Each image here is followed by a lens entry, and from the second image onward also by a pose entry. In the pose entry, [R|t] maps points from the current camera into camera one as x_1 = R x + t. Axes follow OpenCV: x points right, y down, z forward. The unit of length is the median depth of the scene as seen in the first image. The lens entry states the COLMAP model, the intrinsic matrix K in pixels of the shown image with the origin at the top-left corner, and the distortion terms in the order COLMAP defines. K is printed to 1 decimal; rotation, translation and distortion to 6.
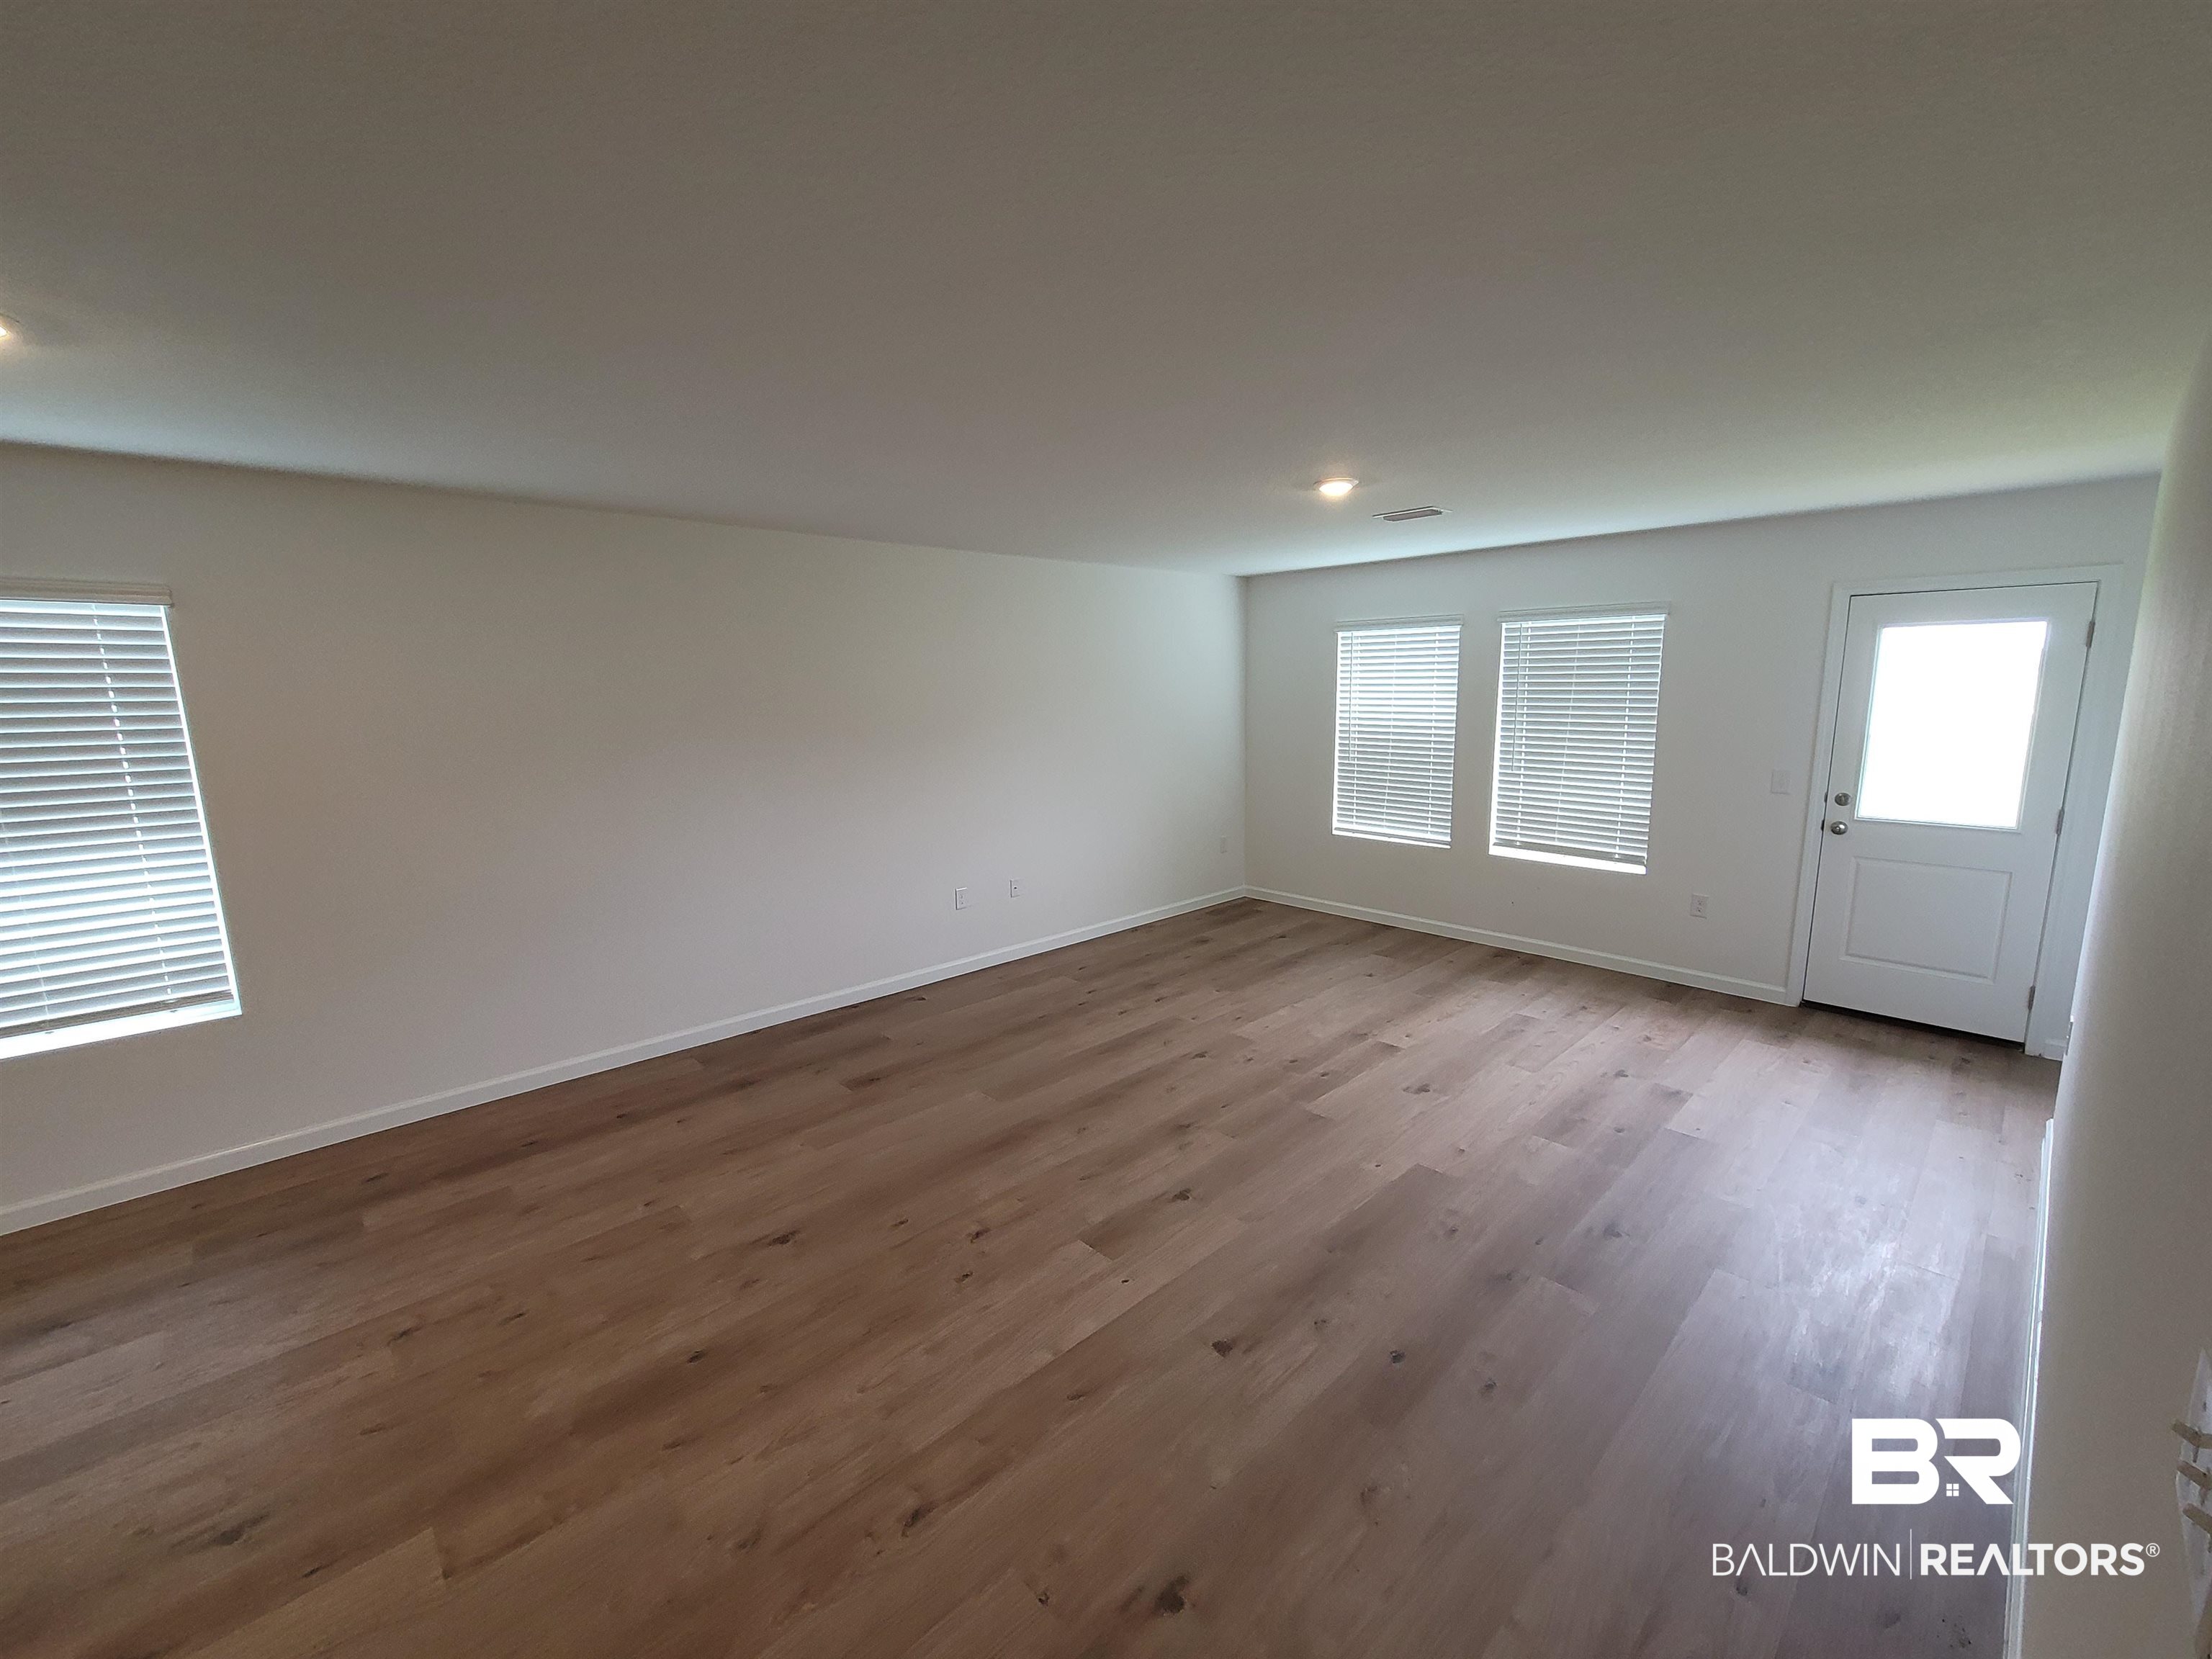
lens RADIAL K [[908.7, 0, 1094.1], [0, 908.7, 832.3], [0, 0, 1]] dist [-0.000637, 0.001788]
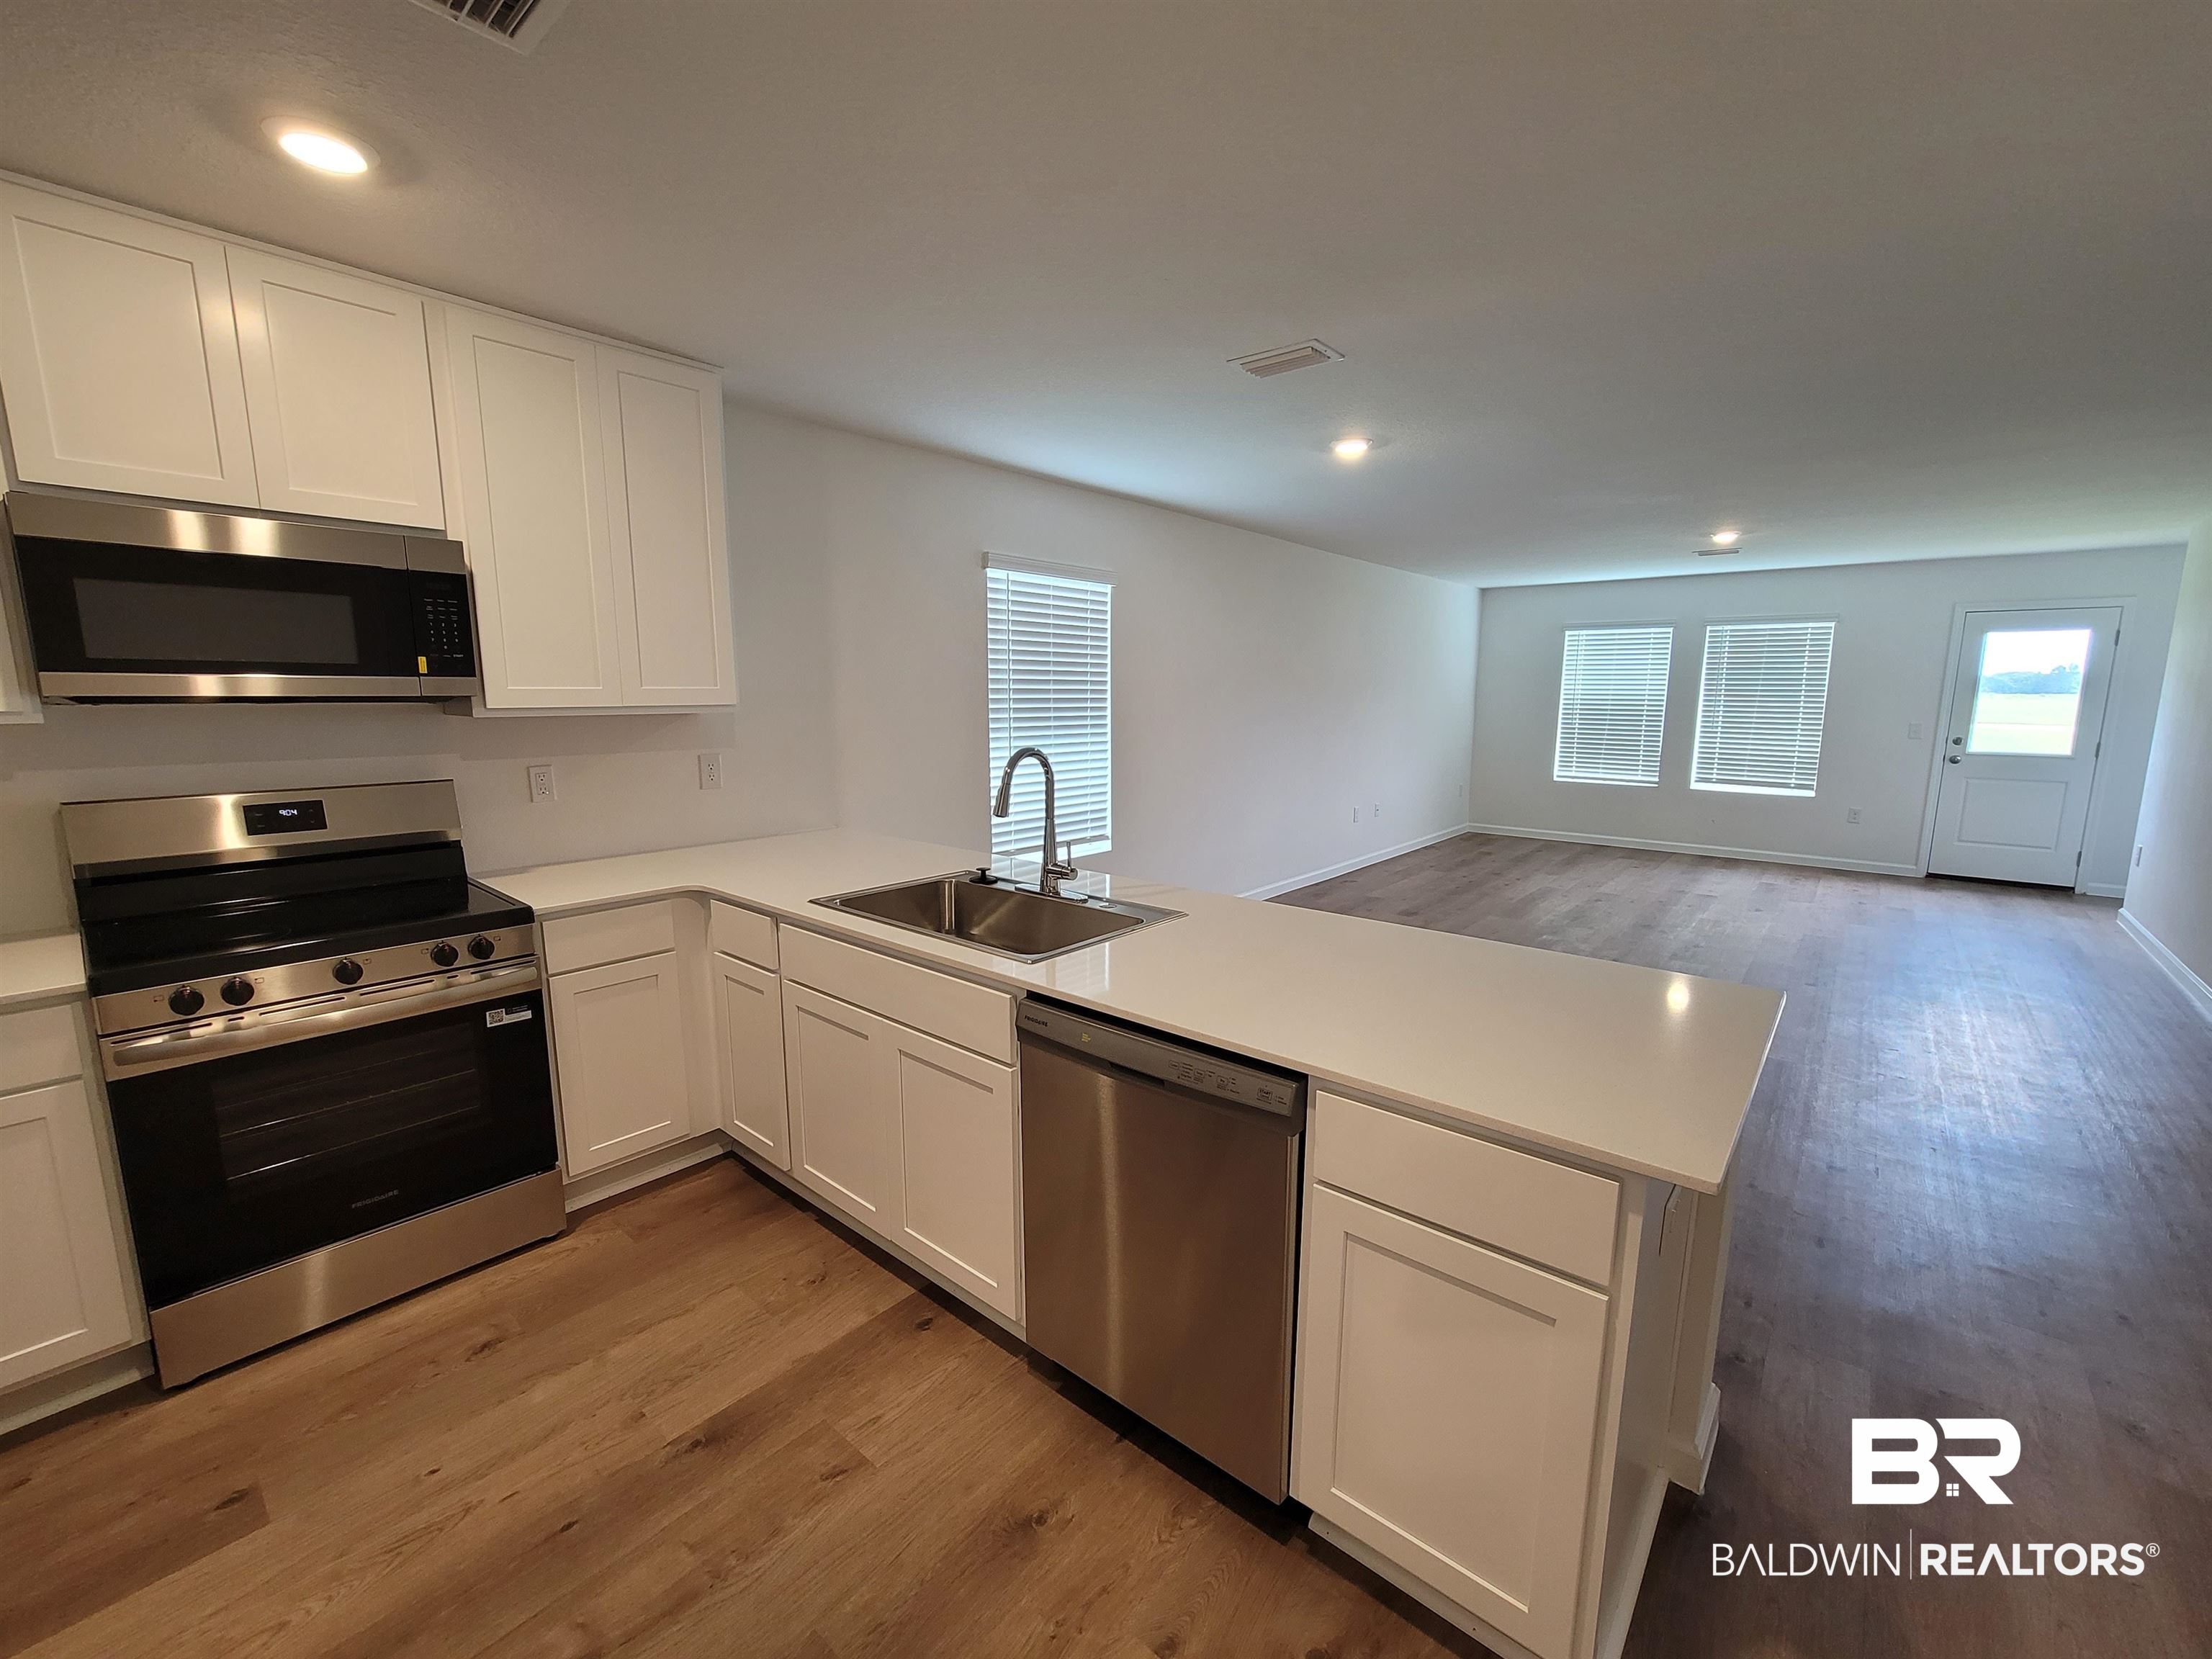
lens RADIAL K [[908.7, 0, 1092.0], [0, 908.7, 832.7], [0, 0, 1]] dist [-0.000637, 0.001788]
pose [[0.993627, 0.000467, 0.112716, -0.909314], [0.000721, 0.999945, -0.010502, 0.148769], [-0.112714, 0.010516, 0.993572, -0.423767]]
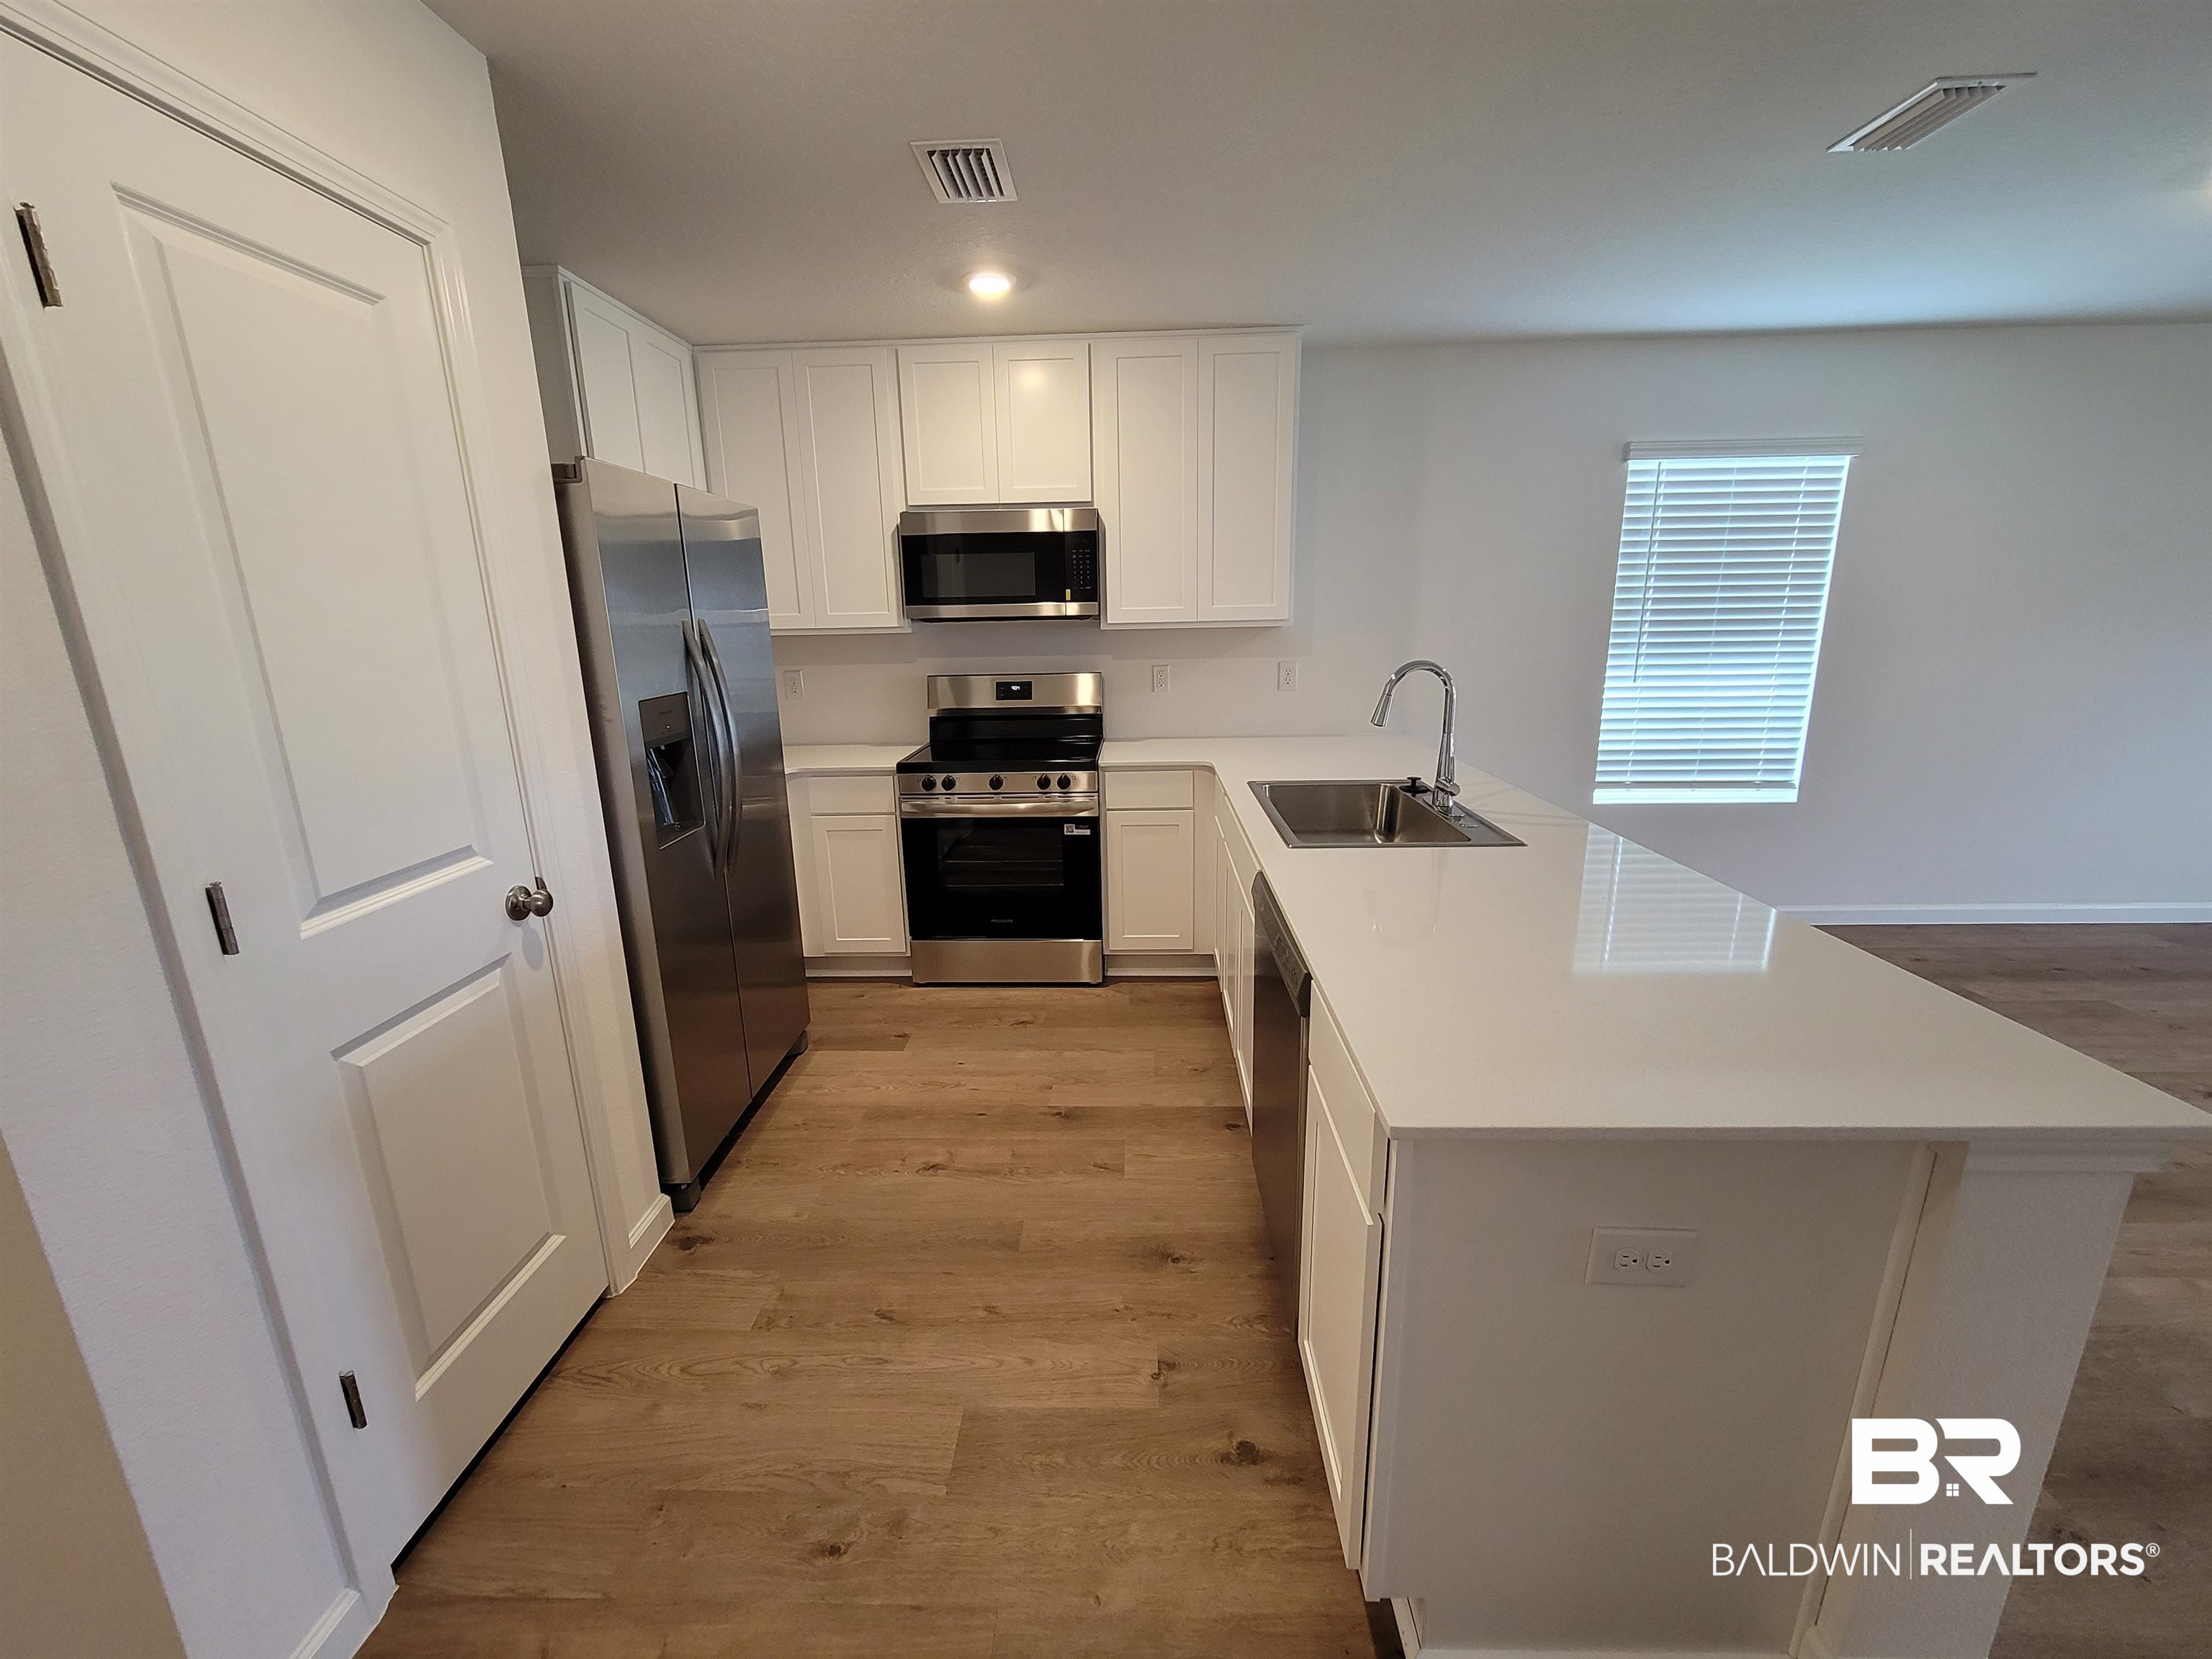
lens RADIAL K [[908.7, 0, 1115.3], [0, 908.7, 832.9], [0, 0, 1]] dist [-0.000637, 0.001788]
pose [[0.715729, 0.169594, -0.677474, -0.601689], [-0.108813, 0.985300, 0.131695, 0.142753], [0.689849, -0.020540, 0.723661, -0.414183]]
